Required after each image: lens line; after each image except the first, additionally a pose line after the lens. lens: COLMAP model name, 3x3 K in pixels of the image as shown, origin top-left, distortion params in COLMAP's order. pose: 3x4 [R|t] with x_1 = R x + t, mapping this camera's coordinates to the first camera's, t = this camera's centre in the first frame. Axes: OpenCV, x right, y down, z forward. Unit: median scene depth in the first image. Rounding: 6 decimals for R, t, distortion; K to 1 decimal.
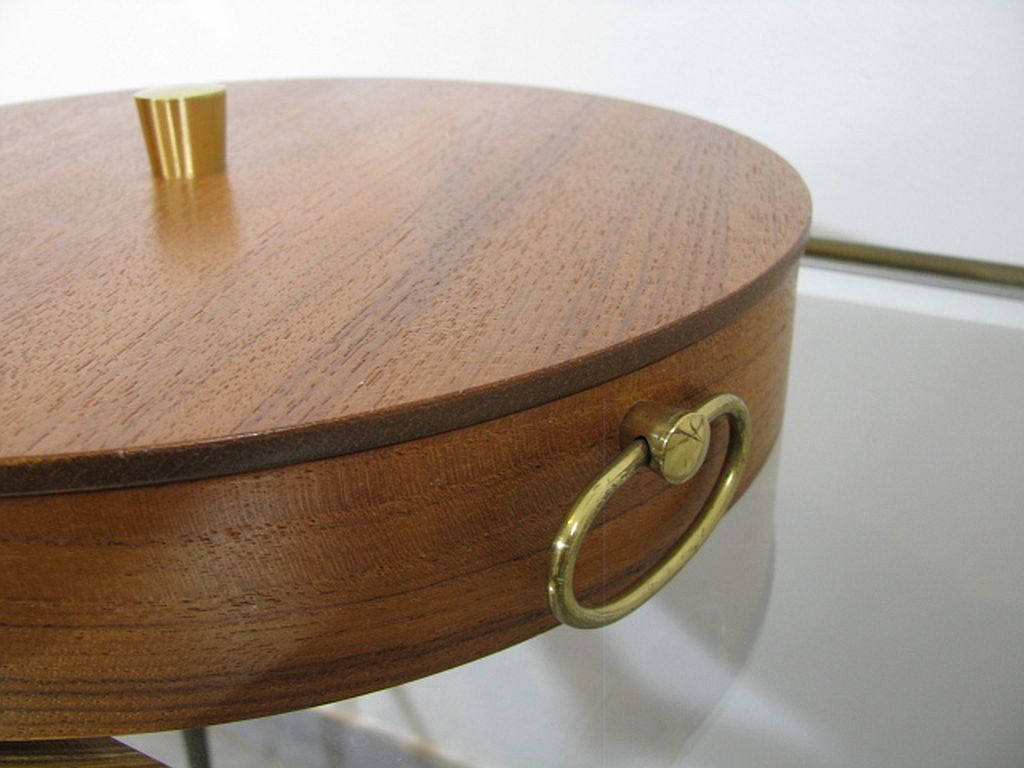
lens RADIAL K [[1082.5, 0, 521.7], [0, 1082.5, 380.5], [0, 0, 1]] dist [-0.165955, 0.000000]
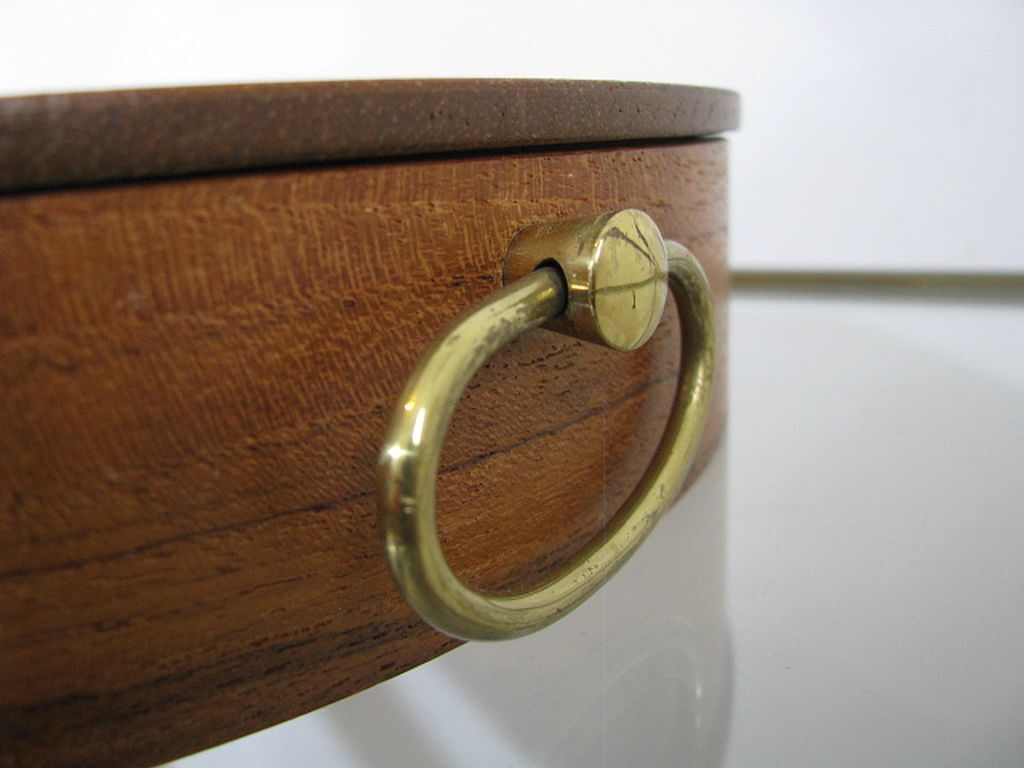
lens RADIAL K [[1082.5, 0, 510.4], [0, 1082.5, 390.5], [0, 0, 1]] dist [-0.165955, 0.000000]
pose [[0.989906, -0.059847, 0.128472, 0.022507], [0.084504, 0.976950, -0.196028, 0.227288], [-0.113779, 0.204906, 0.972146, 0.518930]]
